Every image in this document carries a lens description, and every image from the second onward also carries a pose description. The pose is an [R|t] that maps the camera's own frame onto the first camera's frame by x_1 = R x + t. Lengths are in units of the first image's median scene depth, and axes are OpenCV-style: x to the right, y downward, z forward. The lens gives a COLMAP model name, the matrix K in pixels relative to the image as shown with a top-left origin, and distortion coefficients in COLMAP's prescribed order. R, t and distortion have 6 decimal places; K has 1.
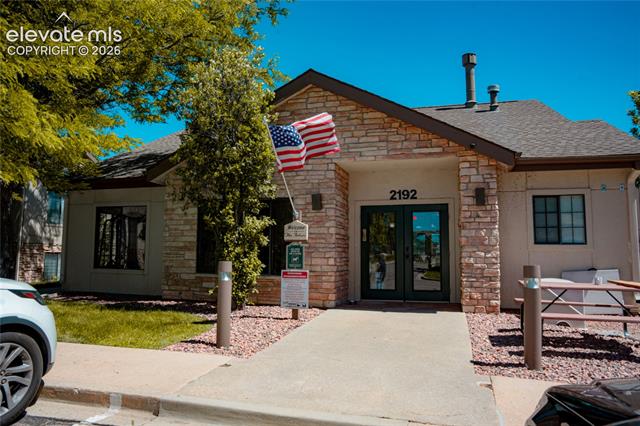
lens RADIAL K [[452.7, 0, 320.0], [0, 452.7, 213.0], [0, 0, 1]] dist [-0.131689, 0.111374]
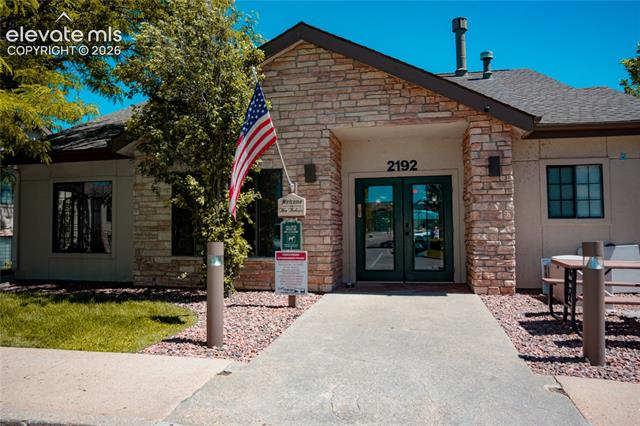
lens RADIAL K [[452.7, 0, 320.0], [0, 452.7, 213.0], [0, 0, 1]] dist [-0.131689, 0.111374]
pose [[0.997292, -0.011690, 0.072614, -0.053594], [0.008276, 0.998854, 0.047150, 0.011660], [-0.073082, -0.046422, 0.996245, 0.117125]]
